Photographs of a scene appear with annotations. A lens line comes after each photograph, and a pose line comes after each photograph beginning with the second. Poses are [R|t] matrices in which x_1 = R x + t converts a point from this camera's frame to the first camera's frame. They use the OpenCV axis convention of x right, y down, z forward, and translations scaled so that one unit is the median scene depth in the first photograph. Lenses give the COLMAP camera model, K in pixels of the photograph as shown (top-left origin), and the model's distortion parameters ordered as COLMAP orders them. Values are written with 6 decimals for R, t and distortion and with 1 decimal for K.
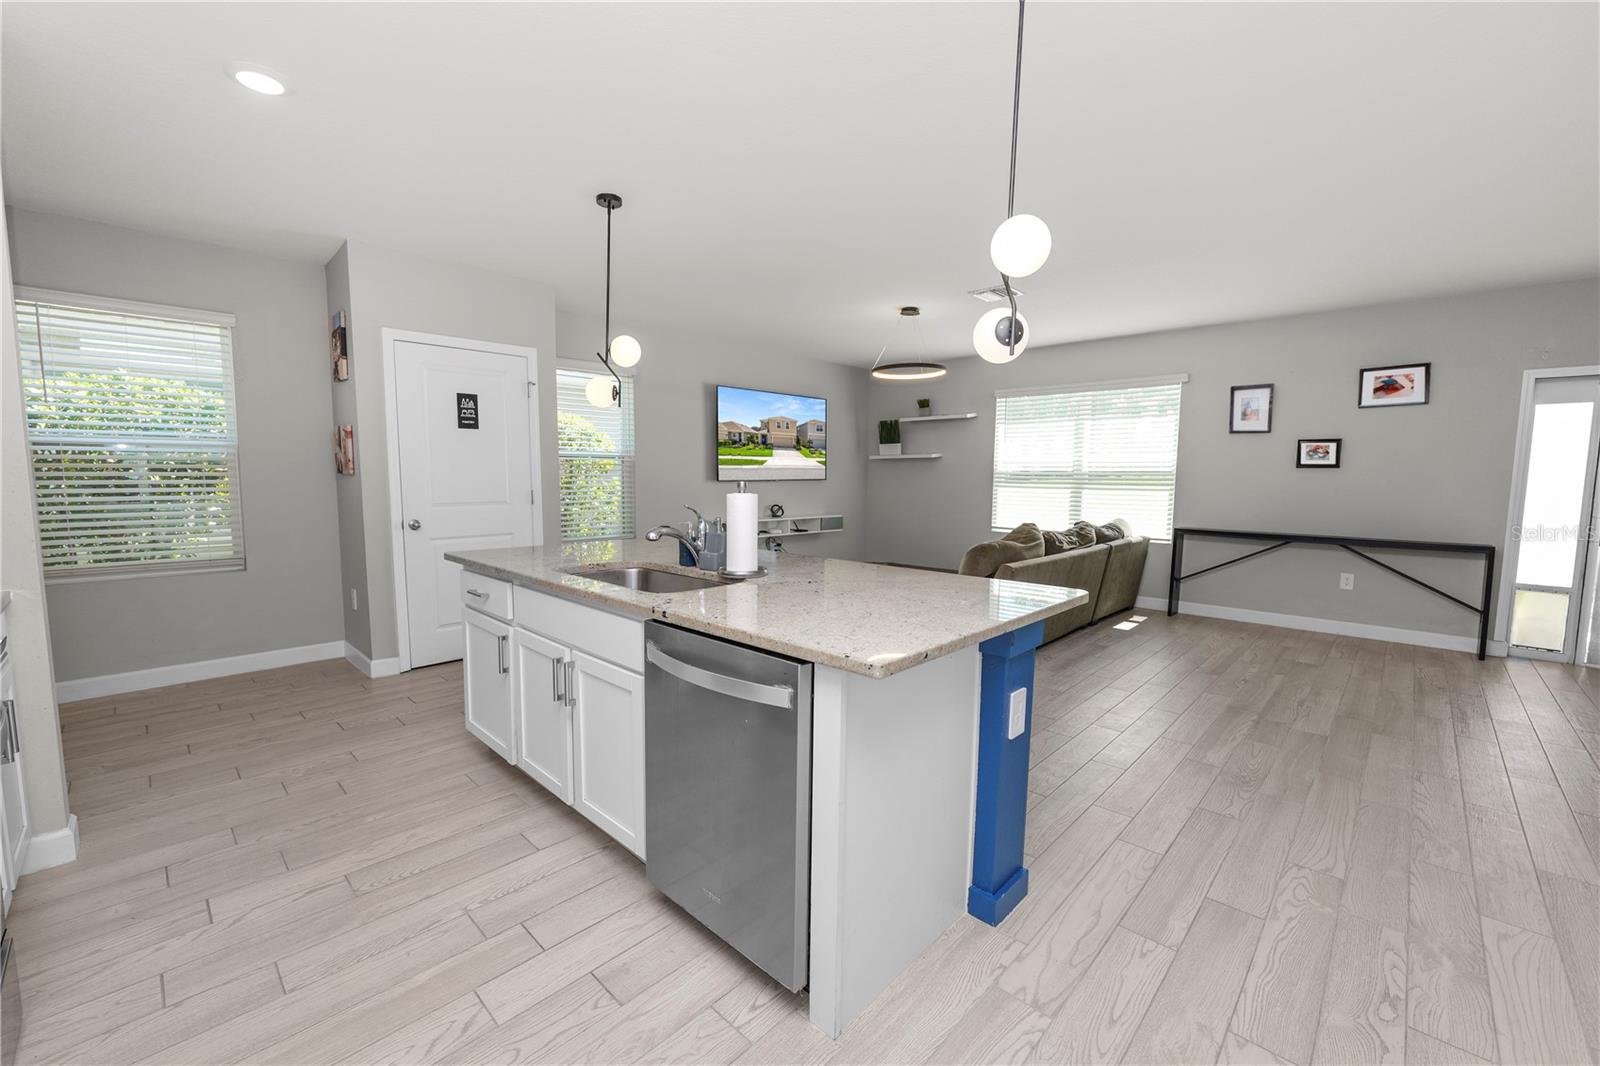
lens RADIAL K [[652.2, 0, 799.0], [0, 652.2, 534.4], [0, 0, 1]] dist [-0.013817, 0.001192]
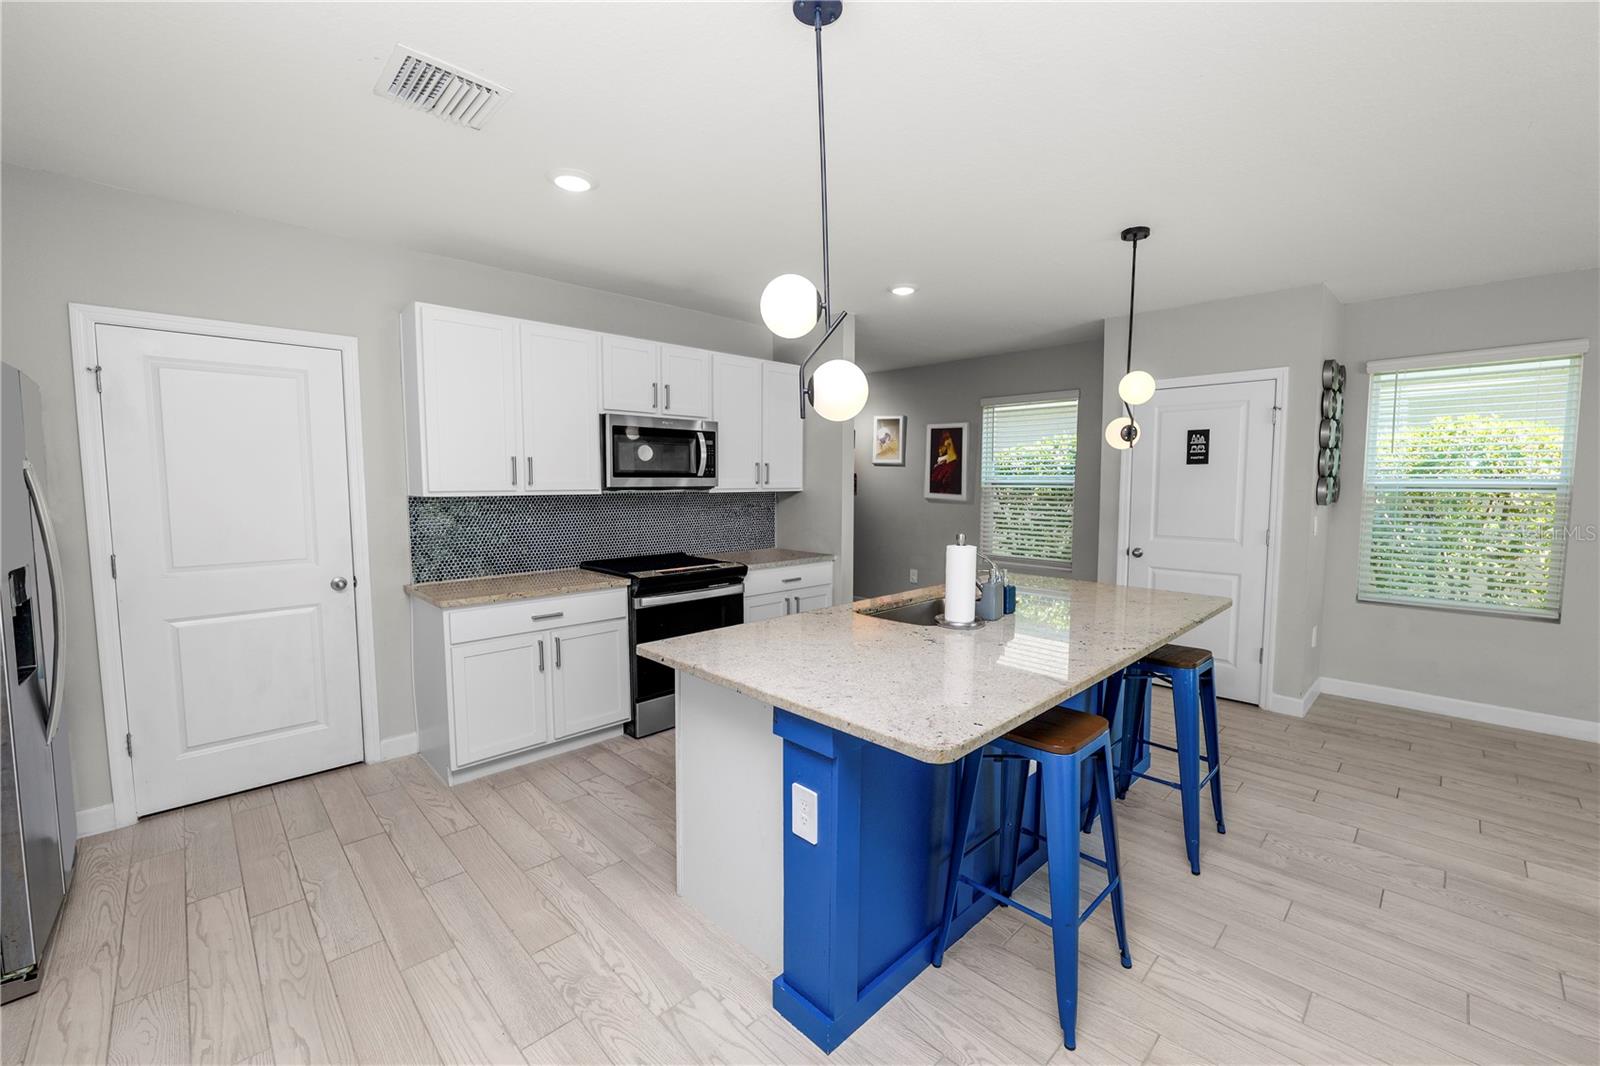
lens RADIAL K [[652.2, 0, 802.3], [0, 652.2, 529.3], [0, 0, 1]] dist [-0.013817, 0.001192]
pose [[-0.033651, 0.069599, -0.997007, 0.518552], [-0.094007, 0.992929, 0.072487, -0.077142], [0.995003, 0.096165, -0.026871, 0.424865]]
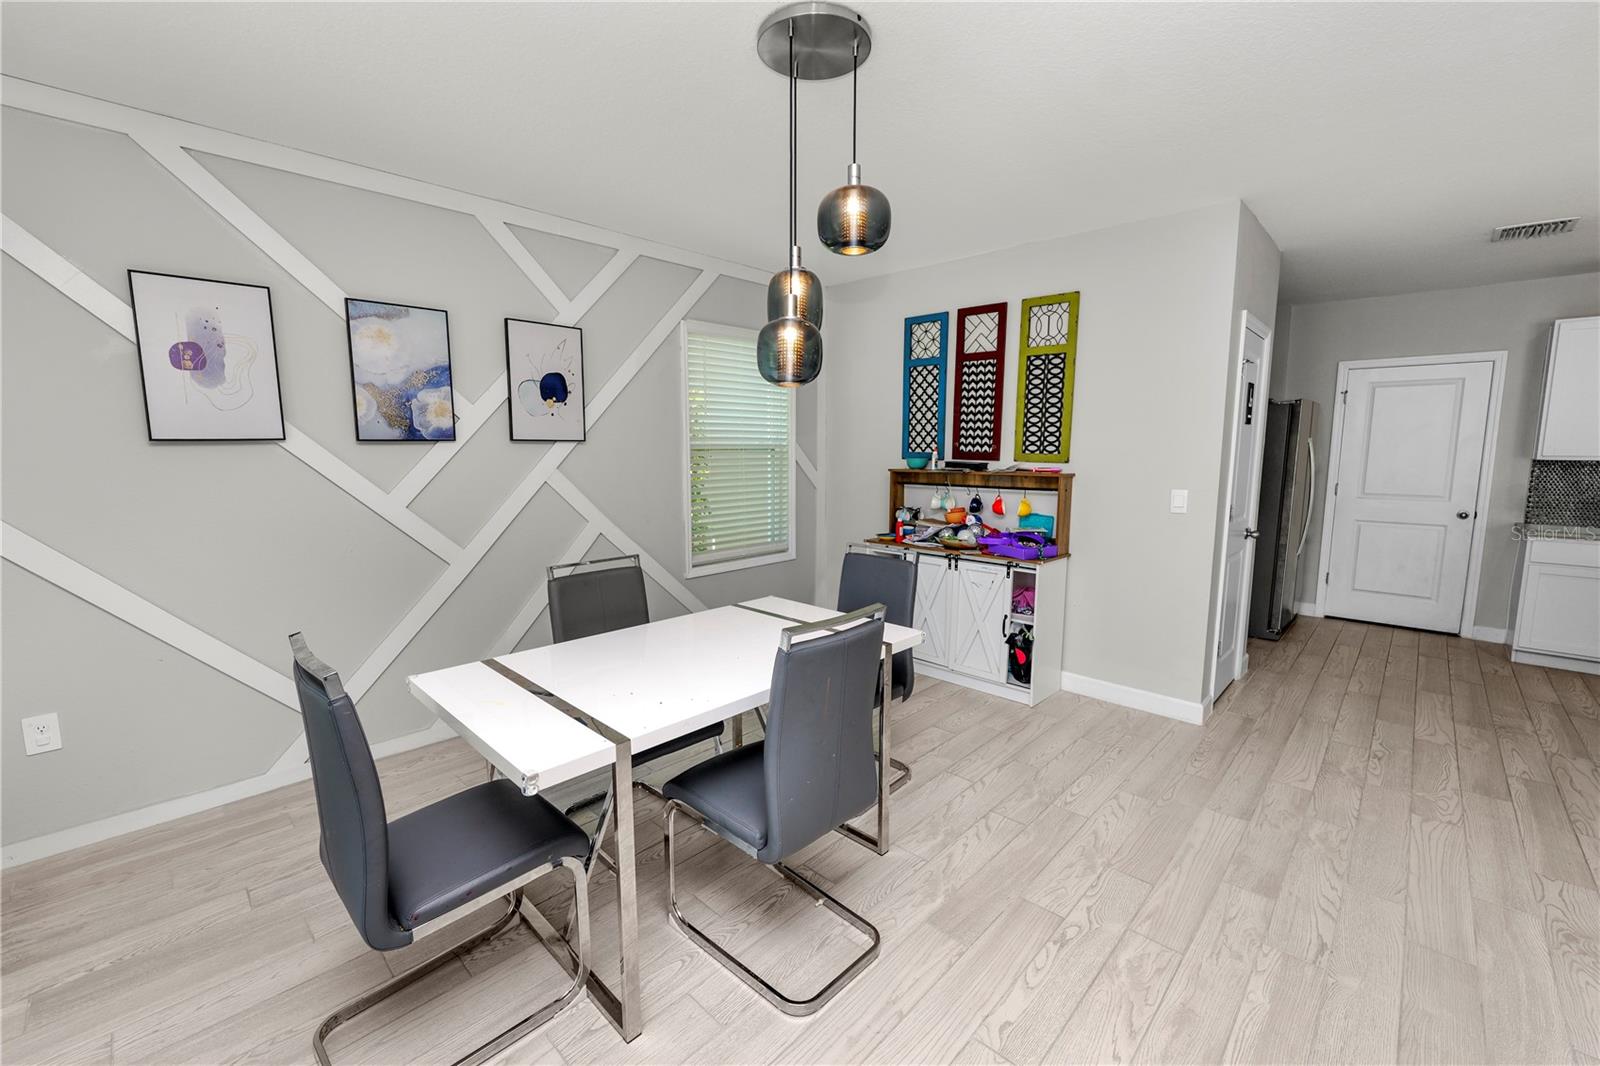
lens RADIAL K [[652.2, 0, 795.0], [0, 652.2, 532.0], [0, 0, 1]] dist [-0.013817, 0.001192]
pose [[-0.999947, -0.009316, 0.004323, 0.970496], [-0.008112, 0.974589, 0.223852, -0.125699], [-0.006298, 0.223805, -0.974614, 0.998509]]
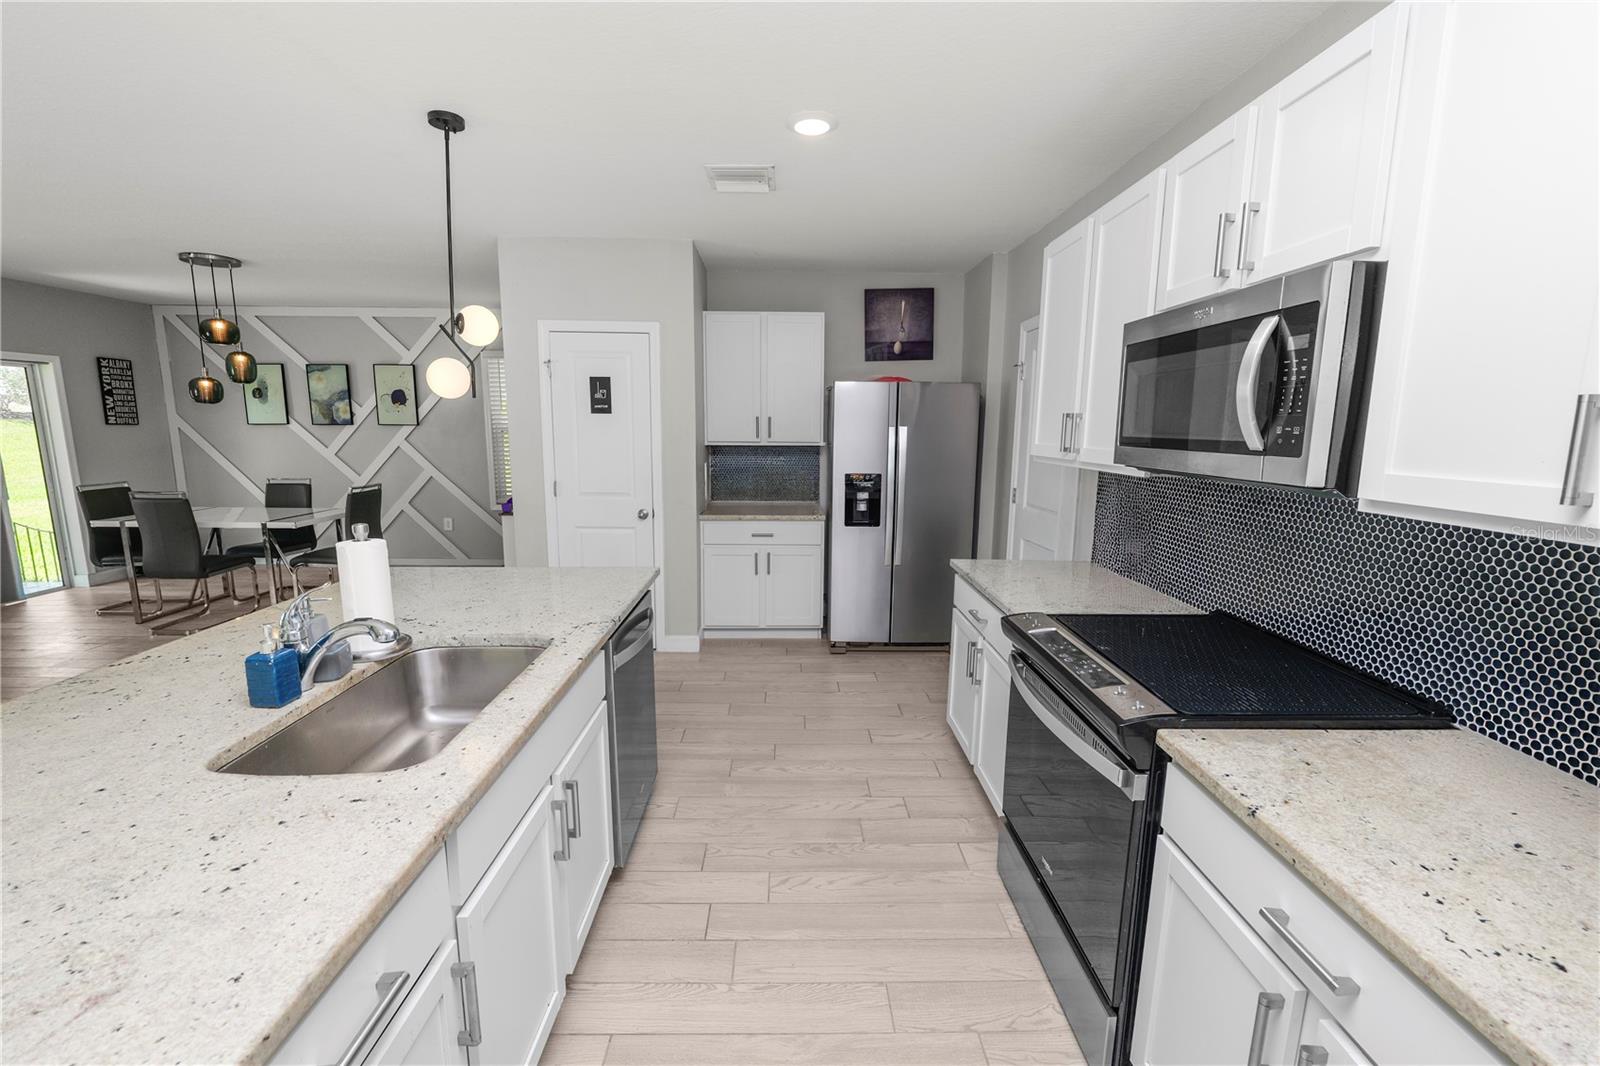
lens RADIAL K [[652.2, 0, 803.5], [0, 652.2, 531.0], [0, 0, 1]] dist [-0.013817, 0.001192]
pose [[-0.709602, -0.128792, 0.692732, -0.501261], [0.048722, 0.971830, 0.230591, -0.117508], [-0.702916, 0.197379, -0.683338, 0.626098]]
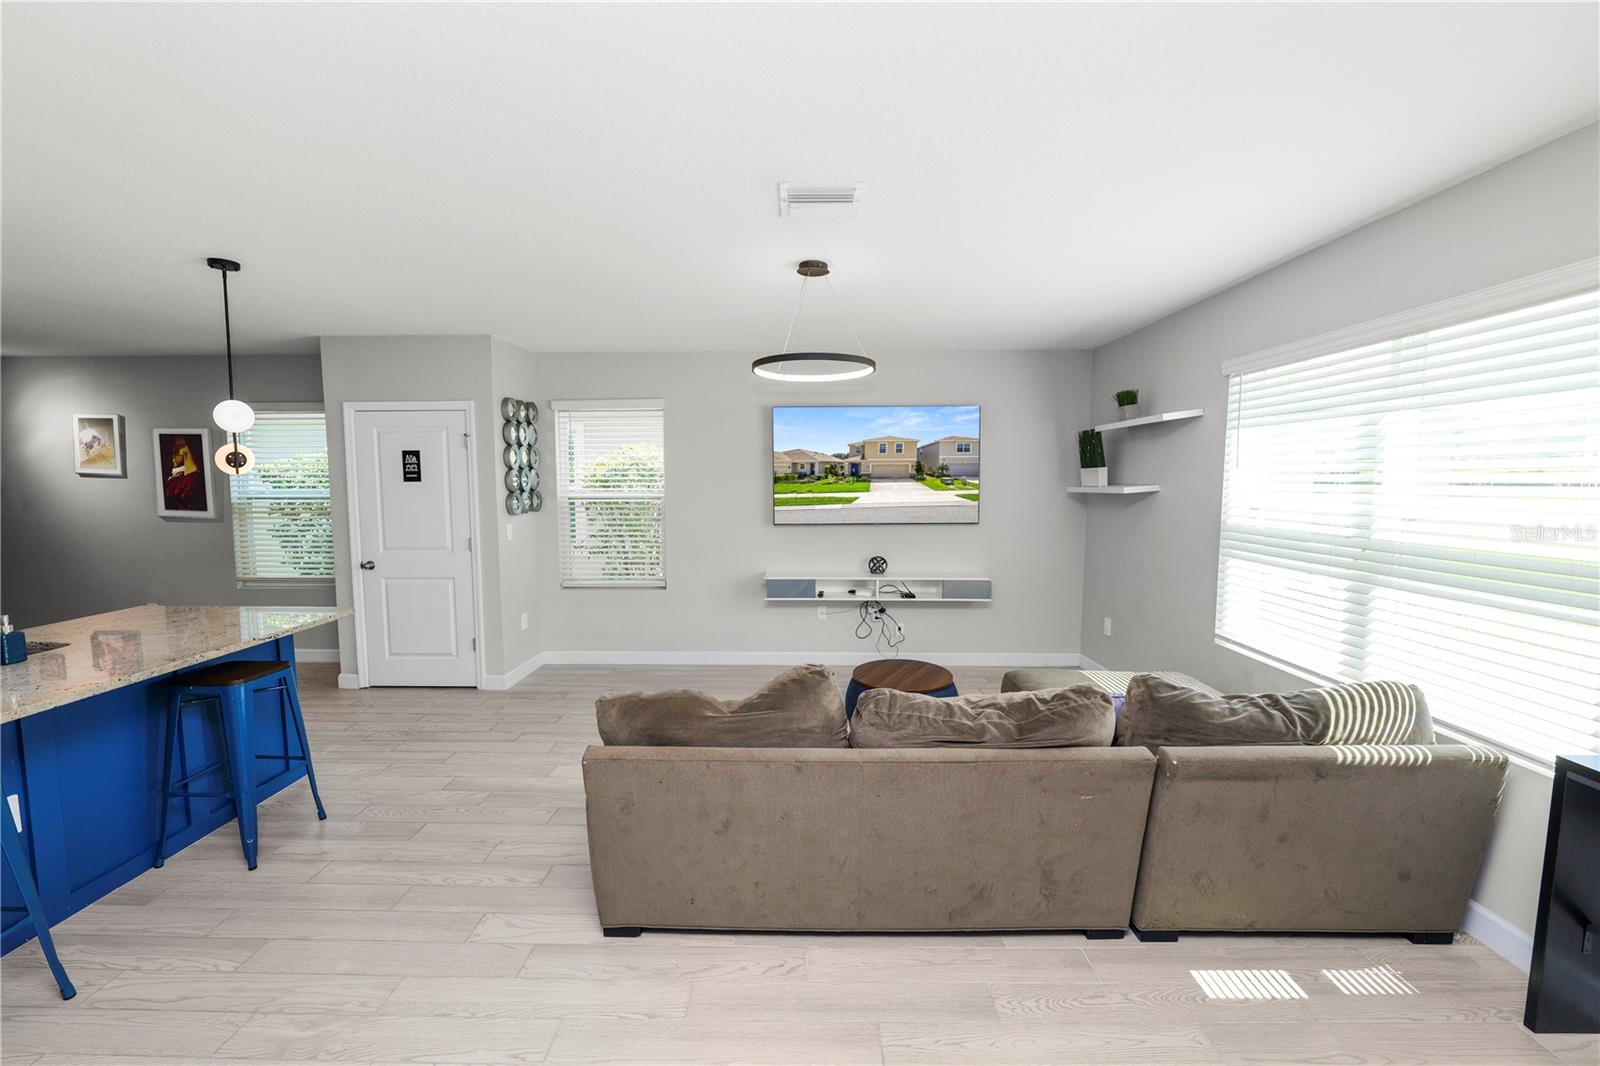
lens RADIAL K [[652.2, 0, 798.9], [0, 652.2, 536.6], [0, 0, 1]] dist [-0.013817, 0.001192]
pose [[0.679169, 0.058809, -0.731622, 0.750421], [-0.061413, 0.997843, 0.023198, -0.134224], [0.731408, 0.029176, 0.681316, 0.725522]]
